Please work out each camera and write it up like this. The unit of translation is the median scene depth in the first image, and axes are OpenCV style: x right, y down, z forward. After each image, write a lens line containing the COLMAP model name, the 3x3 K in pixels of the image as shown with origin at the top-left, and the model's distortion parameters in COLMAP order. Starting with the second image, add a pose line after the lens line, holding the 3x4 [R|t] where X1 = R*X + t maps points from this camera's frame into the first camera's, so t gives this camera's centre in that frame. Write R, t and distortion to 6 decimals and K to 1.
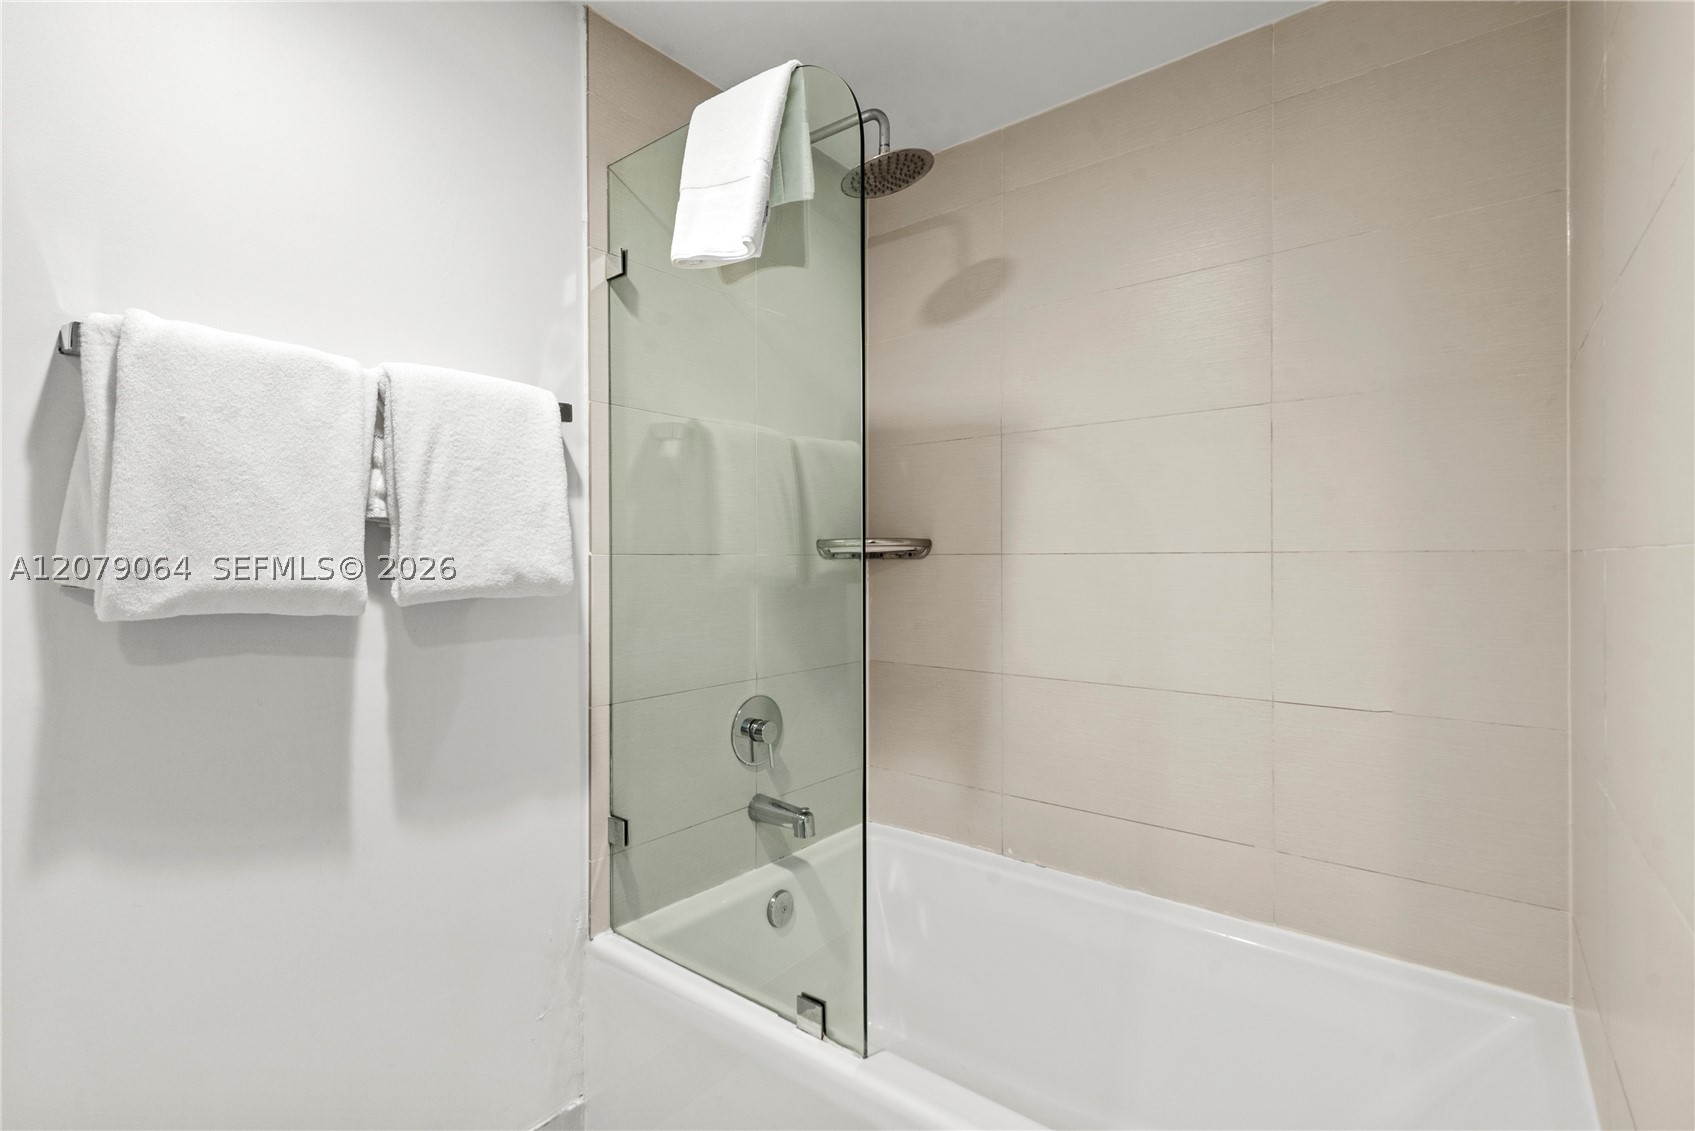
lens RADIAL K [[767.9, 0, 847.0], [0, 767.9, 560.3], [0, 0, 1]] dist [0.011332, -0.001568]
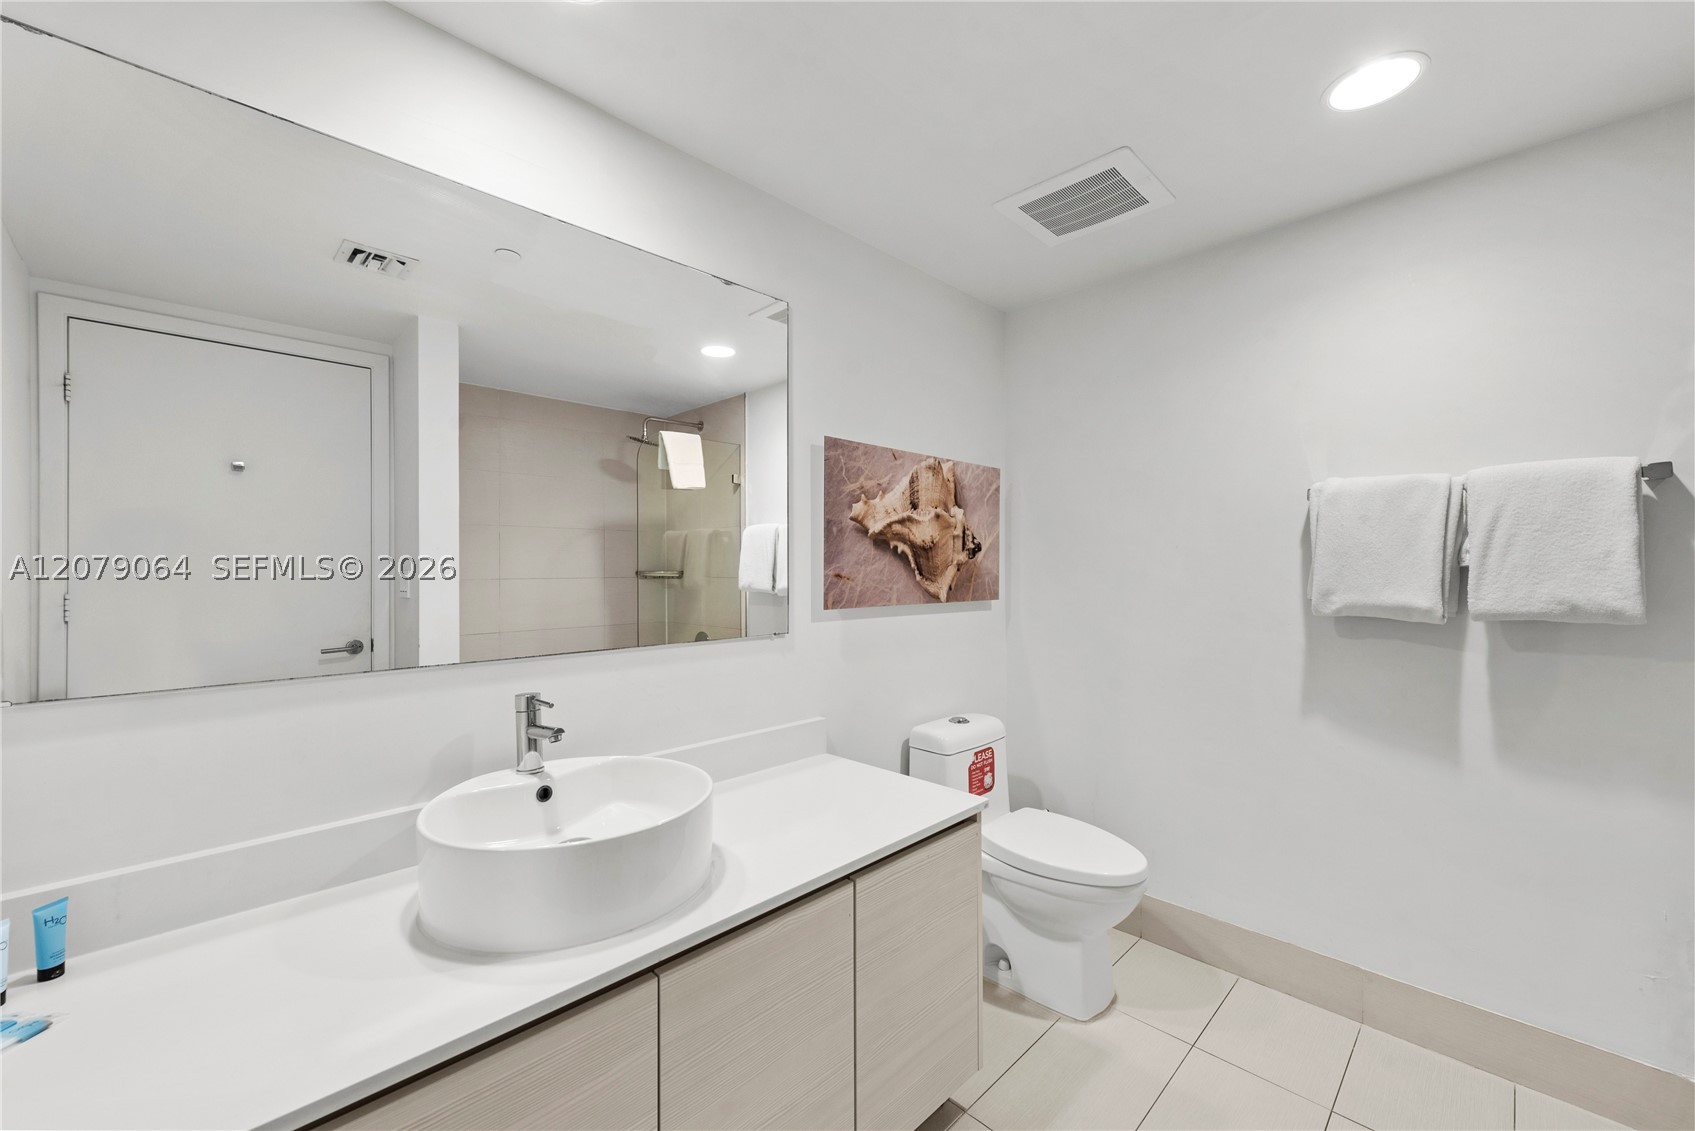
lens RADIAL K [[679.4, 0, 846.2], [0, 679.4, 567.6], [0, 0, 1]] dist [0.015663, -0.003708]
pose [[-0.102334, 0.001469, -0.994749, 0.936743], [0.000631, 0.999999, 0.001412, -0.052696], [0.994750, -0.000483, -0.102335, -0.149483]]
